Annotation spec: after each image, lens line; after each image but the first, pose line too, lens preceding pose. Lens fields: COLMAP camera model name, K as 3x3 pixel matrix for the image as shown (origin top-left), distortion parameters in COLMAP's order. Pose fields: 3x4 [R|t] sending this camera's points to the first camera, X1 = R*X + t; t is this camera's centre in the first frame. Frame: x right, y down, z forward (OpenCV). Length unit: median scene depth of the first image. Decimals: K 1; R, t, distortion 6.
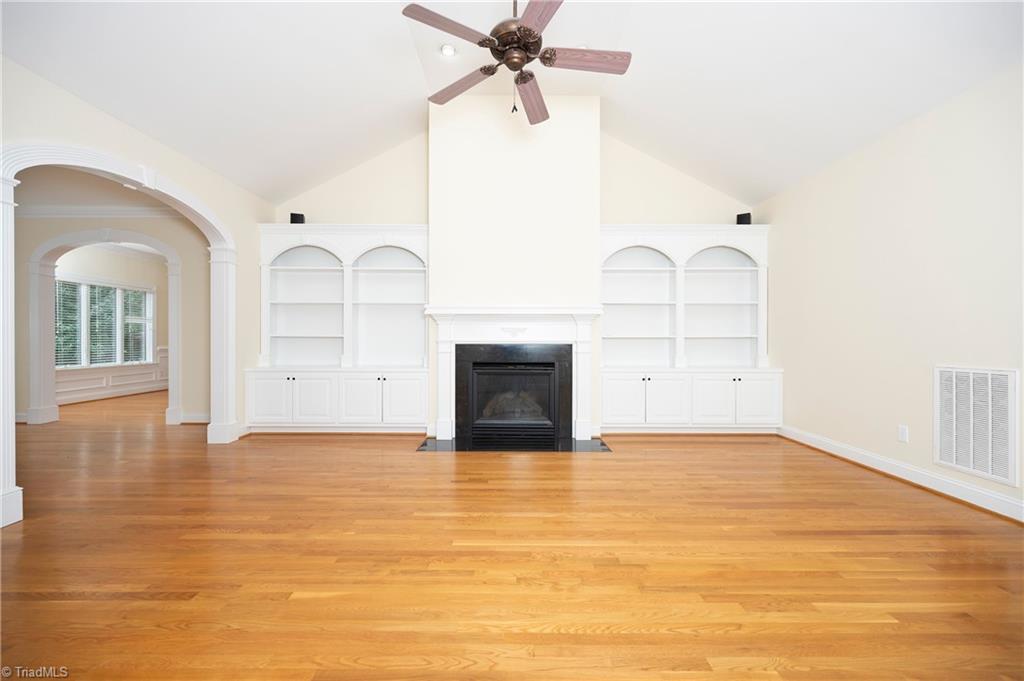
lens RADIAL K [[380.8, 0, 510.2], [0, 380.8, 330.6], [0, 0, 1]] dist [-0.001142, -0.000084]
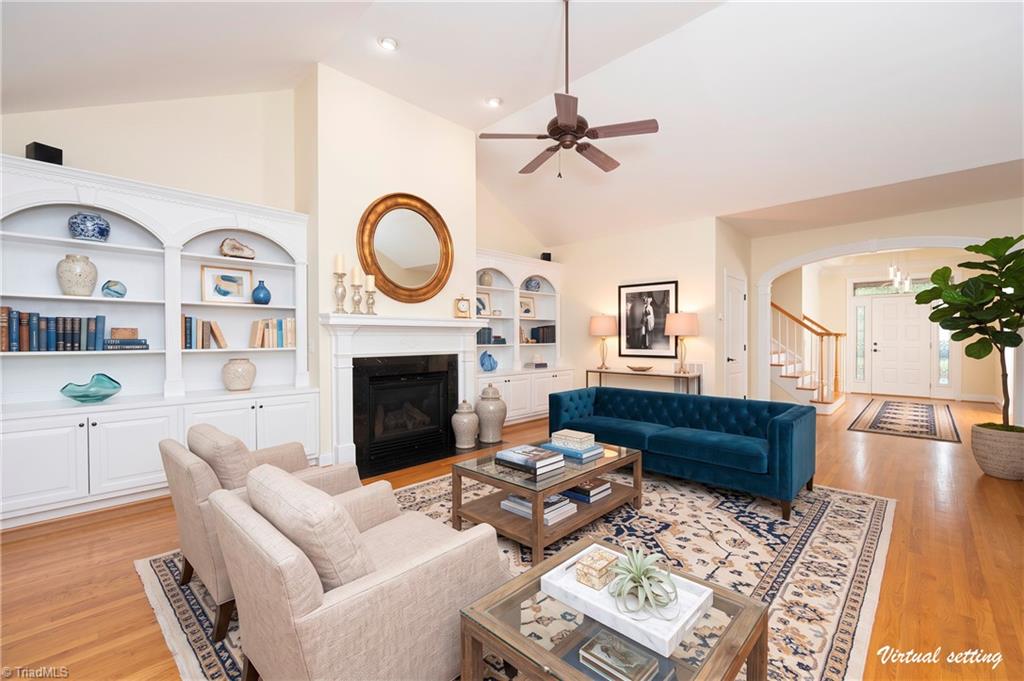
lens RADIAL K [[436.7, 0, 513.9], [0, 436.7, 345.2], [0, 0, 1]] dist [0.000926, 0.000000]
pose [[0.695762, -0.014231, 0.718132, -0.579312], [0.011091, 0.999897, 0.009070, 0.001099], [-0.718187, 0.001655, 0.695848, 0.020345]]
